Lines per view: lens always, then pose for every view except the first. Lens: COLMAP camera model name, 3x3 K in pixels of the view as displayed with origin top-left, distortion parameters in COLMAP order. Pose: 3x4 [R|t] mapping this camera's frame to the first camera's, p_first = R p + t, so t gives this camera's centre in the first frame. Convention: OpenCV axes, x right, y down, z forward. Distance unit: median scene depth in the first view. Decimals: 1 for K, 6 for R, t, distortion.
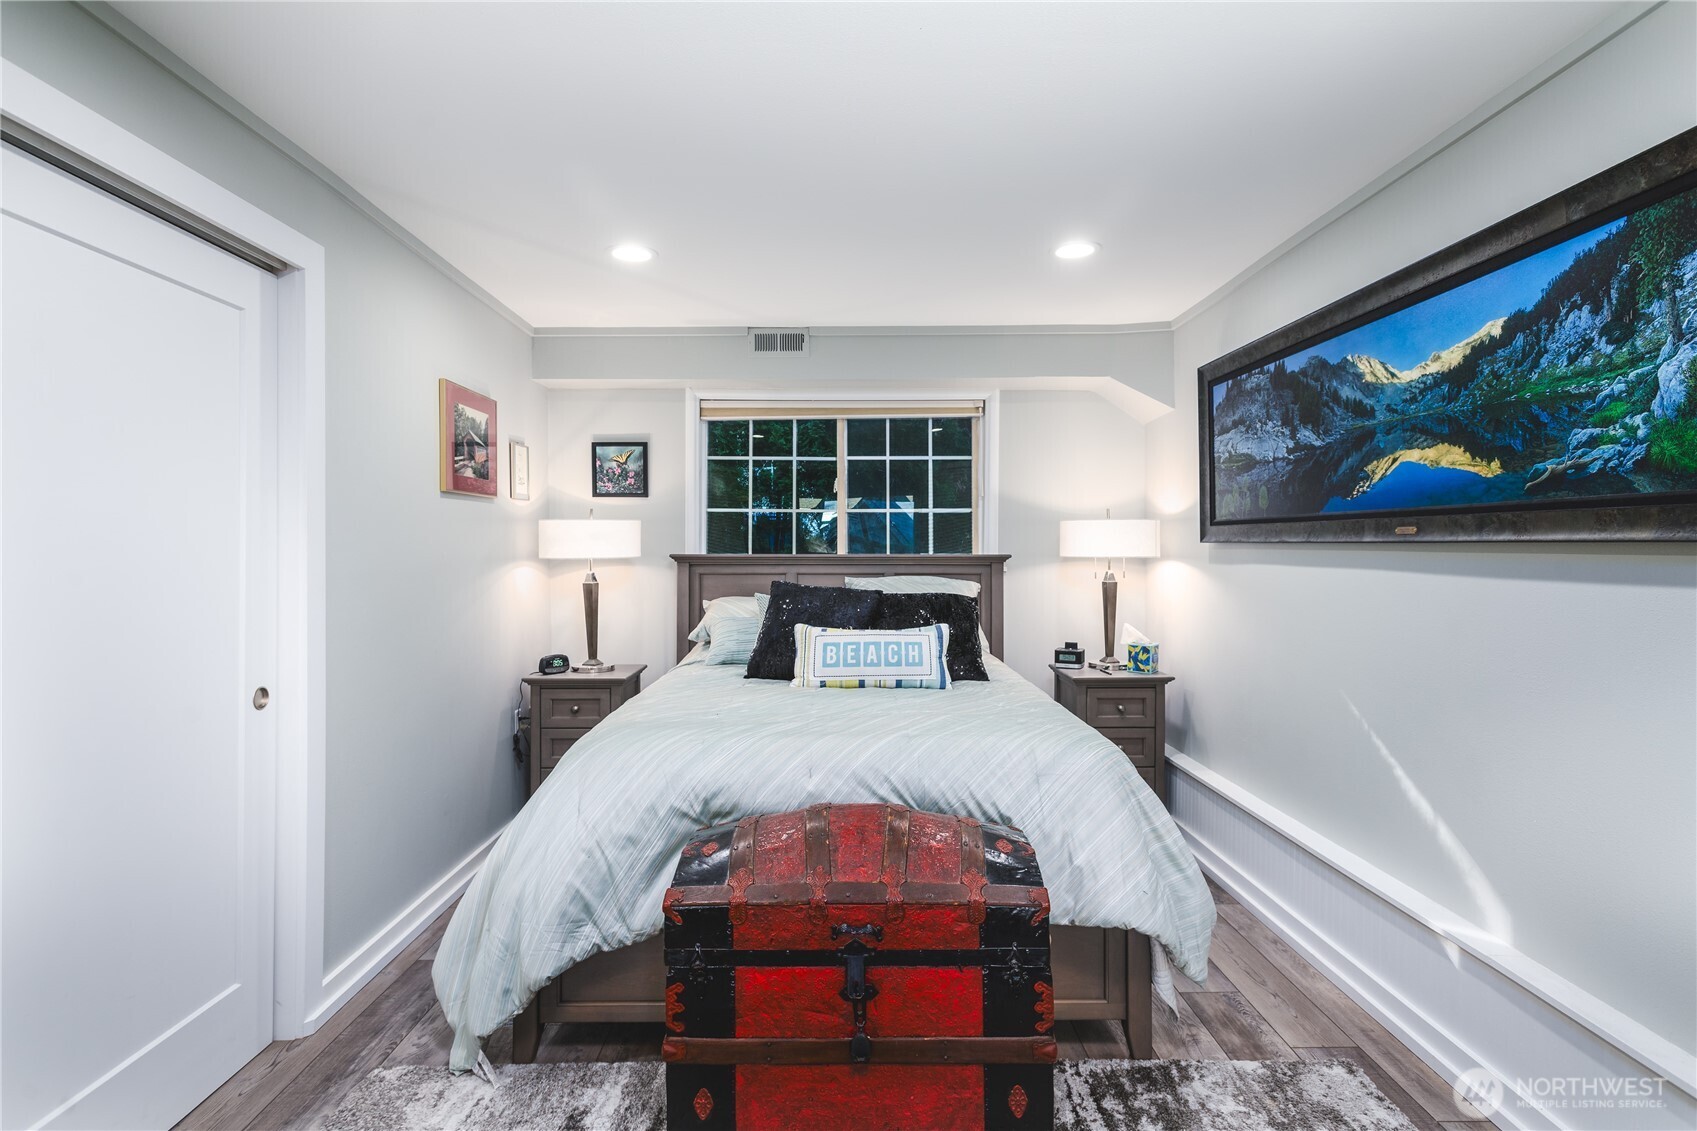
lens RADIAL K [[882.4, 0, 865.6], [0, 882.4, 549.6], [0, 0, 1]] dist [0.017525, 0.001027]
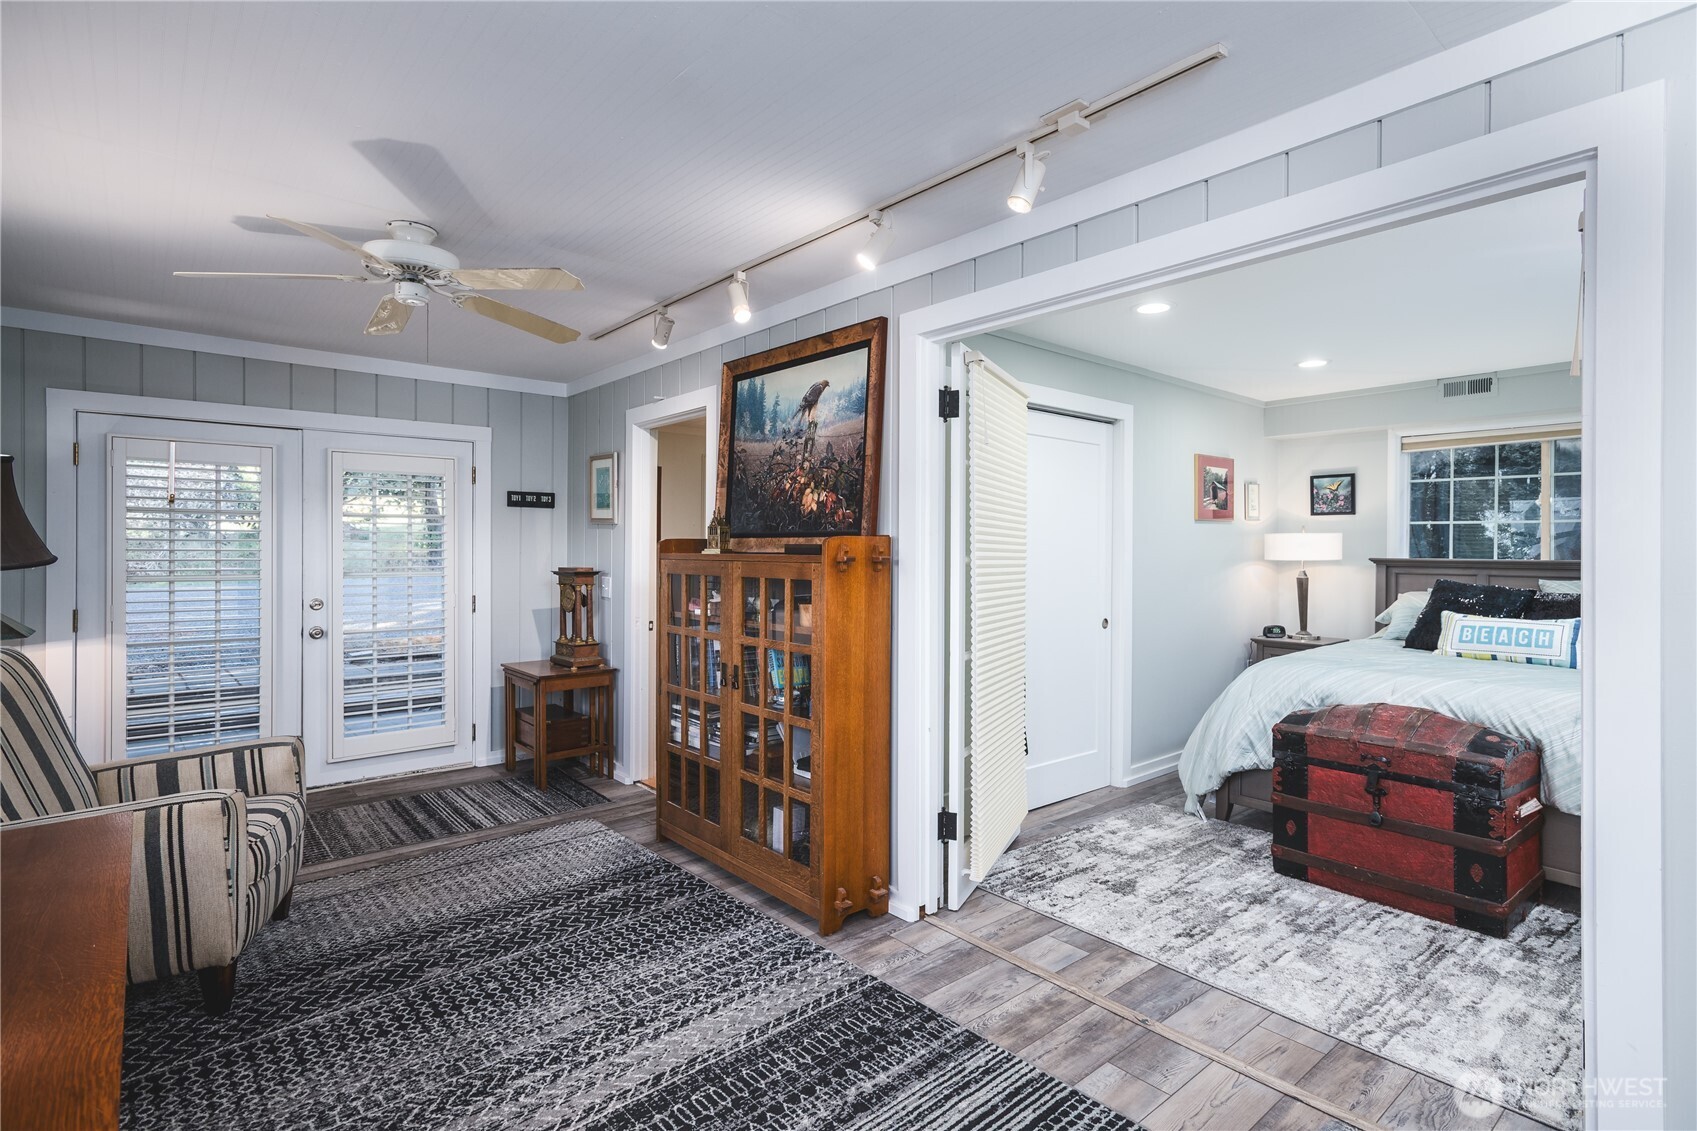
lens RADIAL K [[821.3, 0, 851.8], [0, 821.3, 550.2], [0, 0, 1]] dist [0.005865, 0.001329]
pose [[0.625942, 0.006574, -0.779842, 0.355896], [-0.006139, 0.999975, 0.003503, -0.008129], [0.779846, 0.002595, 0.625967, -0.527853]]
